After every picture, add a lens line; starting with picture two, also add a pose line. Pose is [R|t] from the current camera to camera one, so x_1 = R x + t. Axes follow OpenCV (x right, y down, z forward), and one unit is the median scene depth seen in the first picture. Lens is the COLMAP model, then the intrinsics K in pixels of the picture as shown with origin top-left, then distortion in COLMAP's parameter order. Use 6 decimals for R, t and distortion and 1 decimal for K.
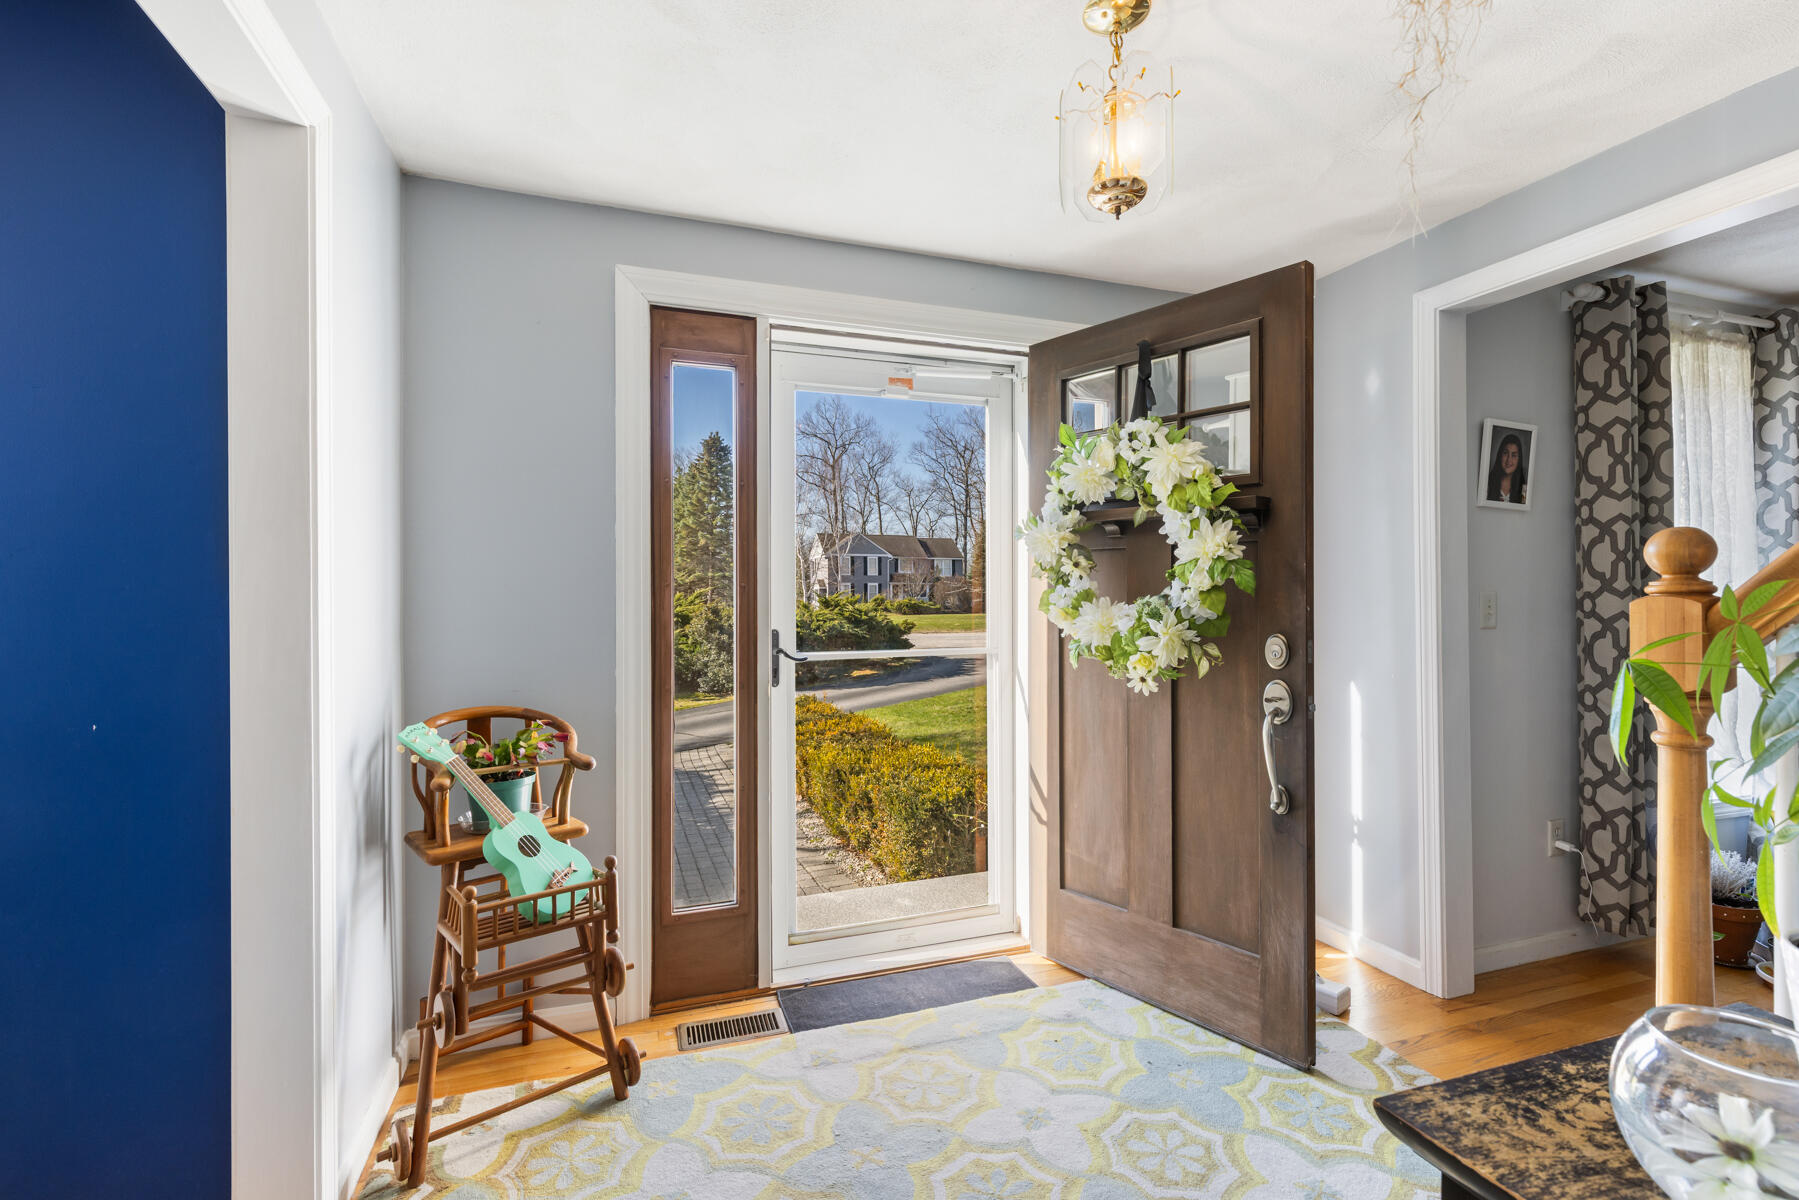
lens RADIAL K [[821.6, 0, 901.8], [0, 821.6, 592.7], [0, 0, 1]] dist [0.007339, -0.001453]
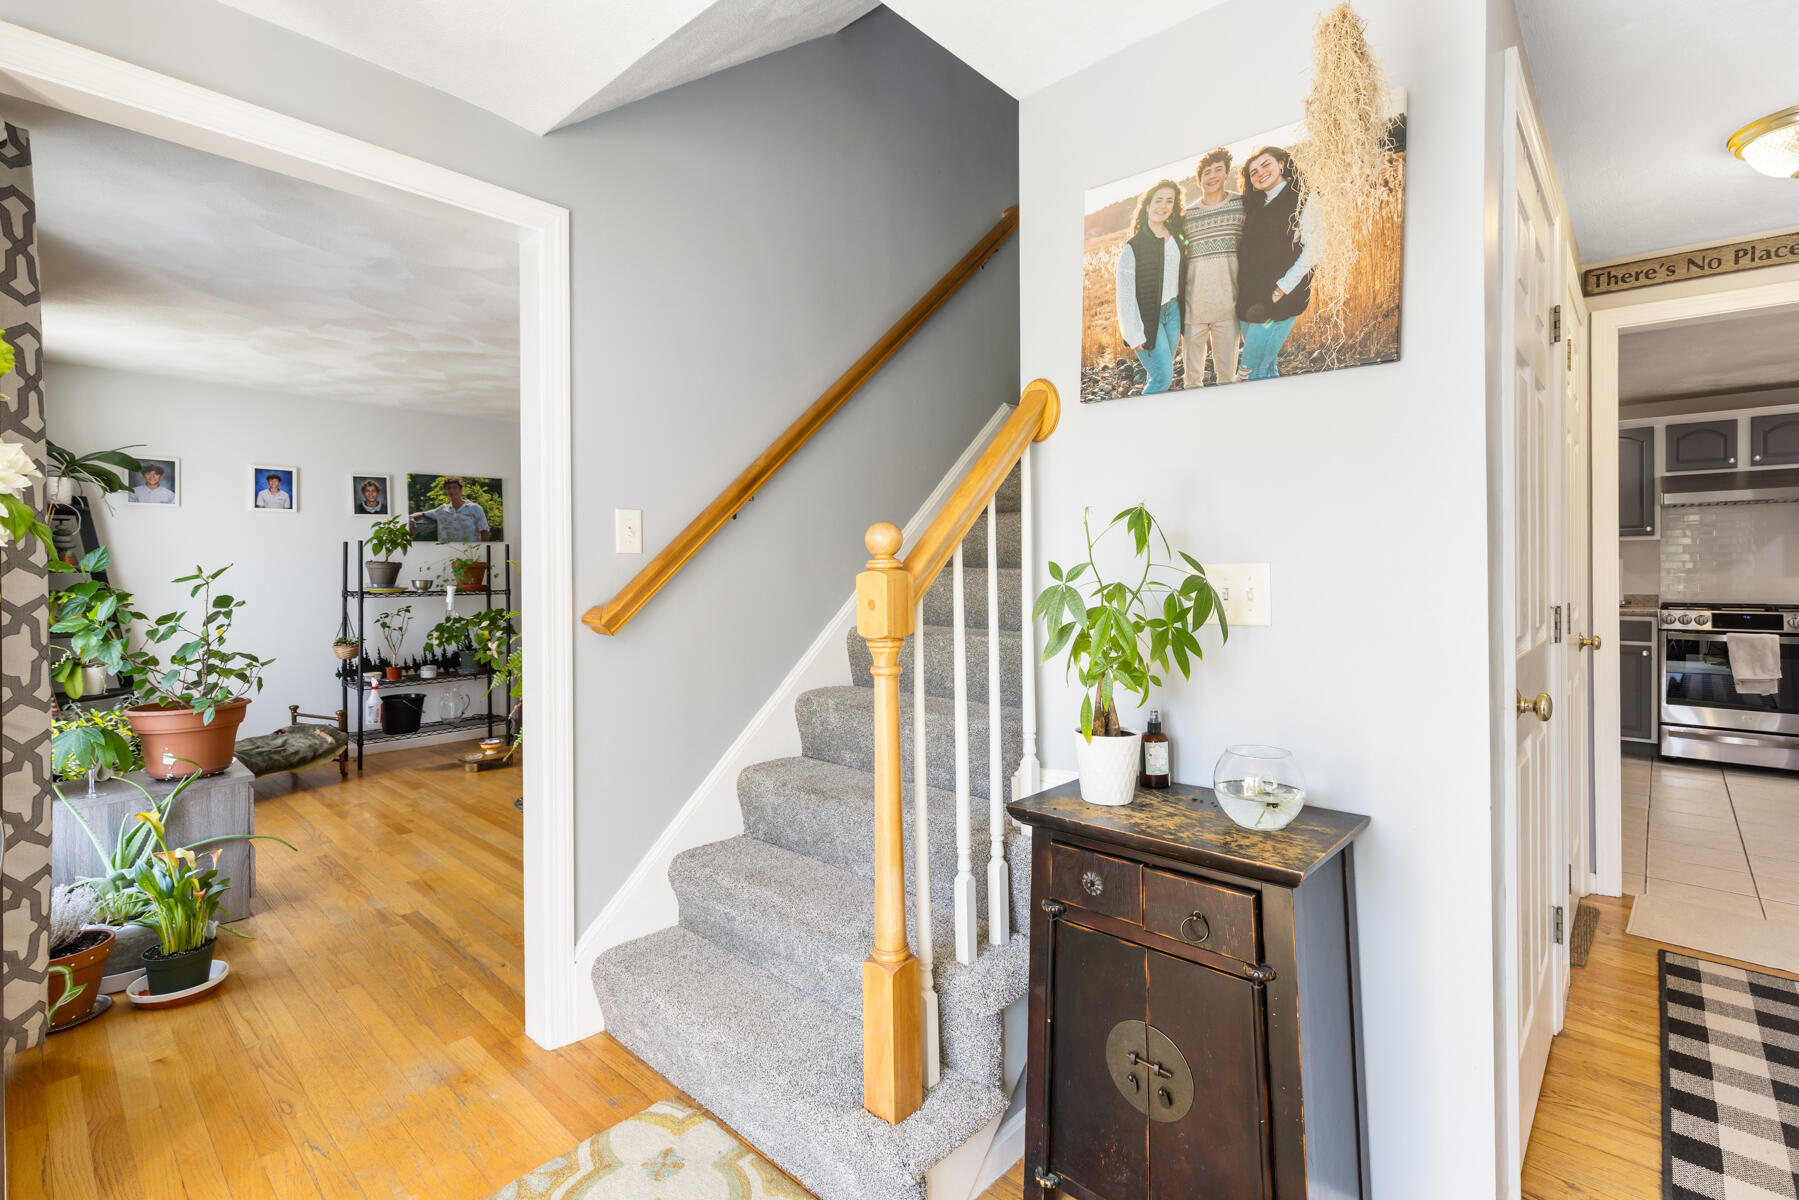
lens RADIAL K [[821.6, 0, 898.0], [0, 821.6, 587.2], [0, 0, 1]] dist [0.007339, -0.001453]
pose [[-0.471454, -0.005119, 0.881876, -0.521567], [0.004738, 0.999954, 0.008337, 0.028195], [-0.881878, 0.008109, -0.471408, 2.614516]]
